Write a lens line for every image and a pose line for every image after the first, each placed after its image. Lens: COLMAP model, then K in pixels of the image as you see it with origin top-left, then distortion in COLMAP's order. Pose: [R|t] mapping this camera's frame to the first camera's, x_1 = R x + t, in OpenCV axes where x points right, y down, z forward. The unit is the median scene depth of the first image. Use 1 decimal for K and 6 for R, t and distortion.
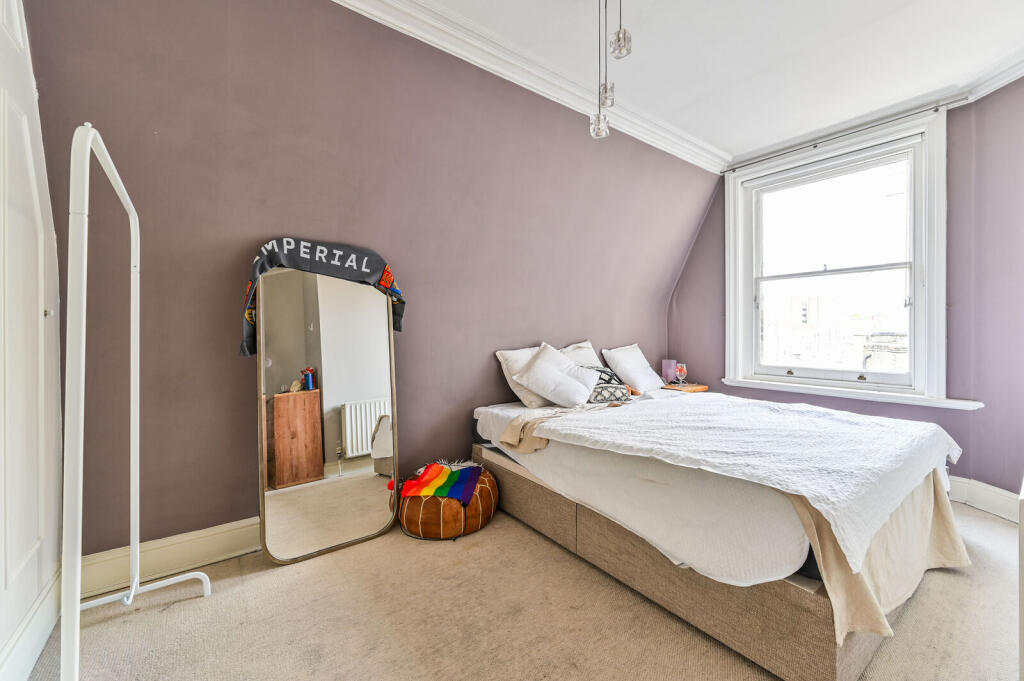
lens RADIAL K [[413.0, 0, 512.4], [0, 413.0, 335.7], [0, 0, 1]] dist [0.000202, 0.000086]
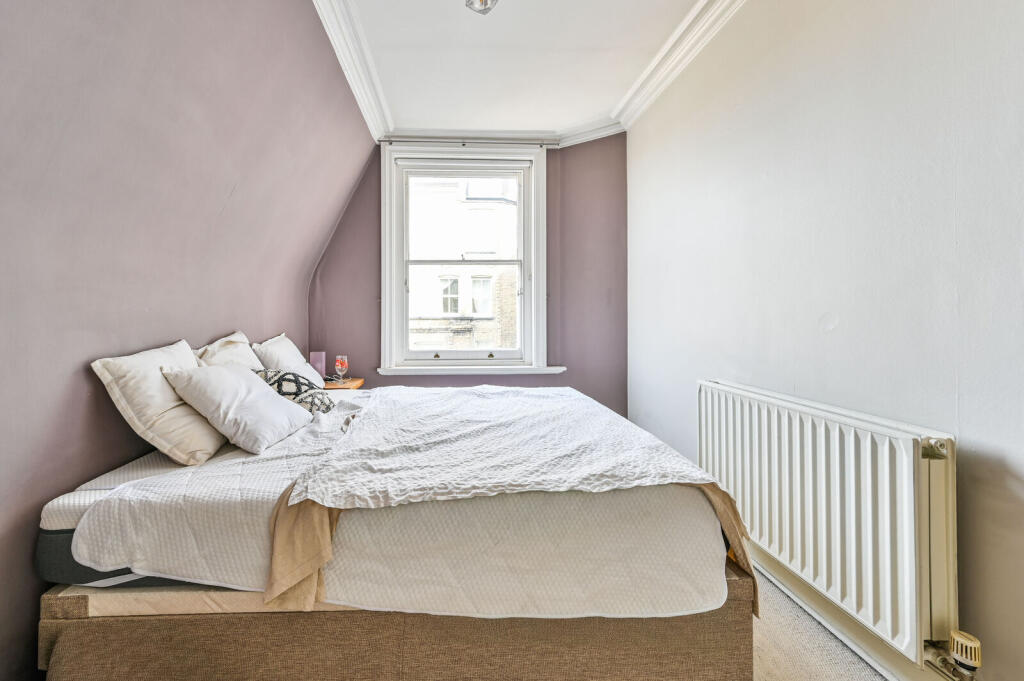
lens RADIAL K [[436.8, 0, 511.9], [0, 436.8, 309.4], [0, 0, 1]] dist [-0.000570, -0.000229]
pose [[0.559707, 0.009173, 0.828640, -0.146630], [0.013284, 0.999711, -0.020040, -0.002769], [-0.828584, 0.022224, 0.559423, 0.279897]]
